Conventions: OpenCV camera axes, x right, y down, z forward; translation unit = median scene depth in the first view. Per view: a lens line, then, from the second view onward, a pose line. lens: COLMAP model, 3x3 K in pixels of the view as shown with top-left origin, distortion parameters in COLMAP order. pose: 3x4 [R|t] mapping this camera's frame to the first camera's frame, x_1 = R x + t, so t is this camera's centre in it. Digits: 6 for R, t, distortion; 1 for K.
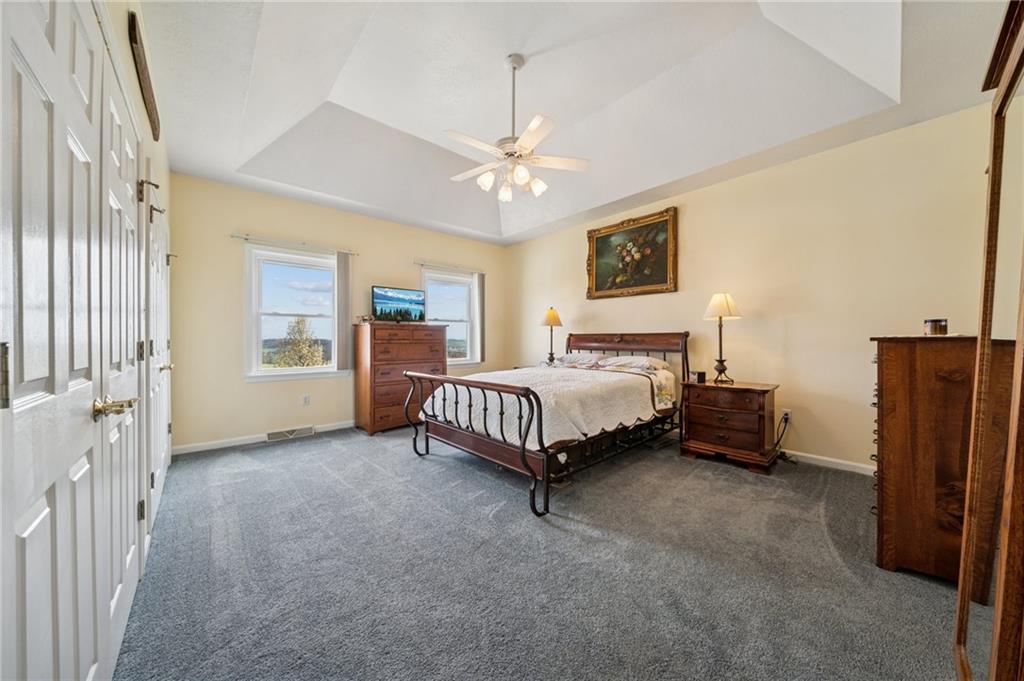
lens RADIAL K [[351.2, 0, 515.1], [0, 351.2, 340.6], [0, 0, 1]] dist [-0.006097, 0.000338]
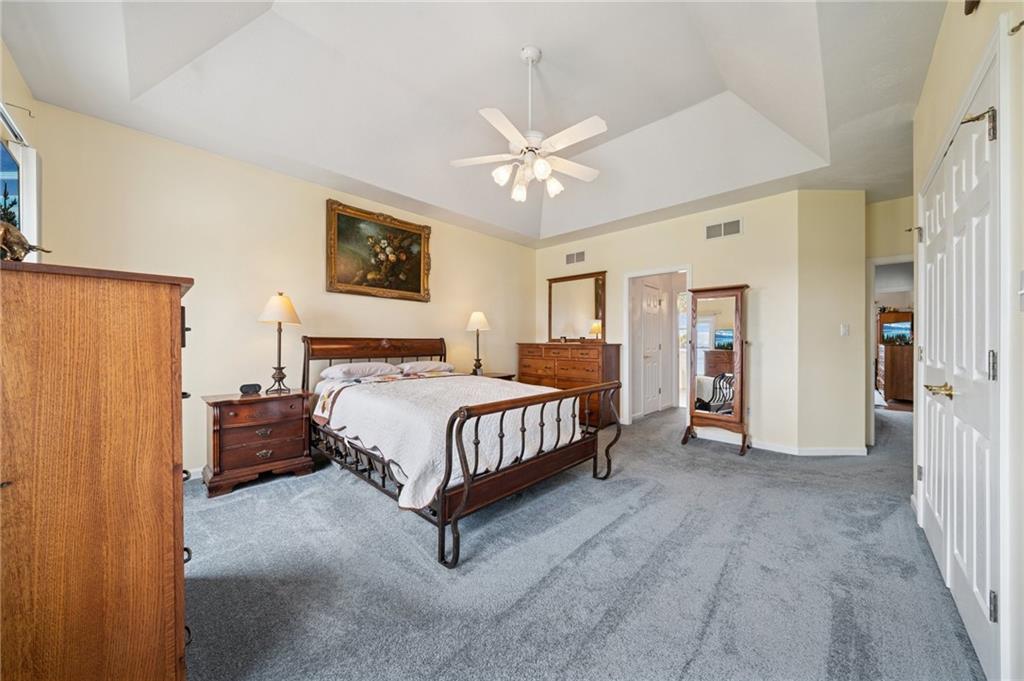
lens RADIAL K [[351.2, 0, 515.3], [0, 351.2, 344.0], [0, 0, 1]] dist [-0.006097, 0.000338]
pose [[-0.076703, 0.004874, 0.997042, -0.614142], [0.004594, 0.999979, -0.004535, 0.000330], [-0.997043, 0.004232, -0.076723, 0.724422]]
